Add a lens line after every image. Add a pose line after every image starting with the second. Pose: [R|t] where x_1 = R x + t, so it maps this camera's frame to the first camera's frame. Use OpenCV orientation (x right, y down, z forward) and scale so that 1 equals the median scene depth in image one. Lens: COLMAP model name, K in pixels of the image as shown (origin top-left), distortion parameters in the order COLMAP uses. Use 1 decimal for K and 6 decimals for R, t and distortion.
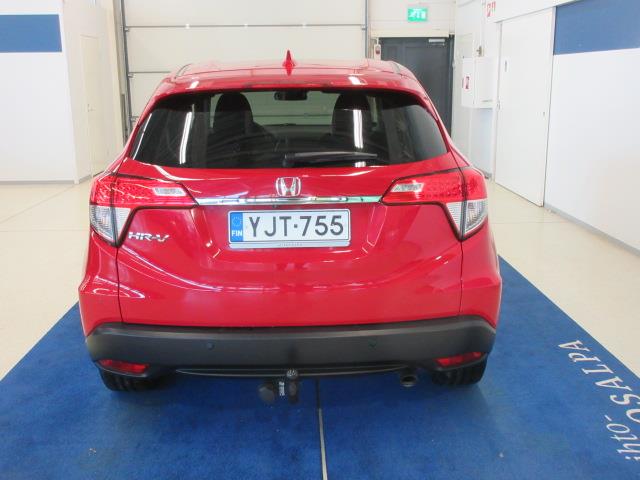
lens RADIAL K [[703.4, 0, 320.0], [0, 703.4, 240.0], [0, 0, 1]] dist [0.004676, 0.014511]
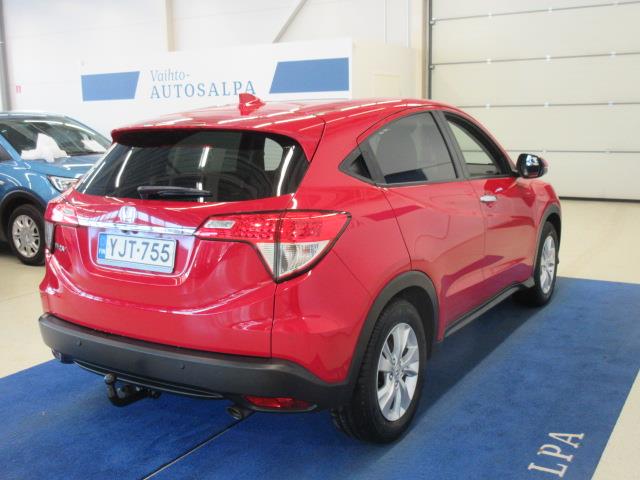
lens RADIAL K [[703.4, 0, 320.0], [0, 703.4, 240.0], [0, 0, 1]] dist [0.004676, 0.014511]
pose [[0.836160, 0.090894, -0.540902, 0.812472], [-0.114273, 0.993402, -0.009718, -0.057903], [0.536450, 0.069936, 0.841030, 0.203006]]
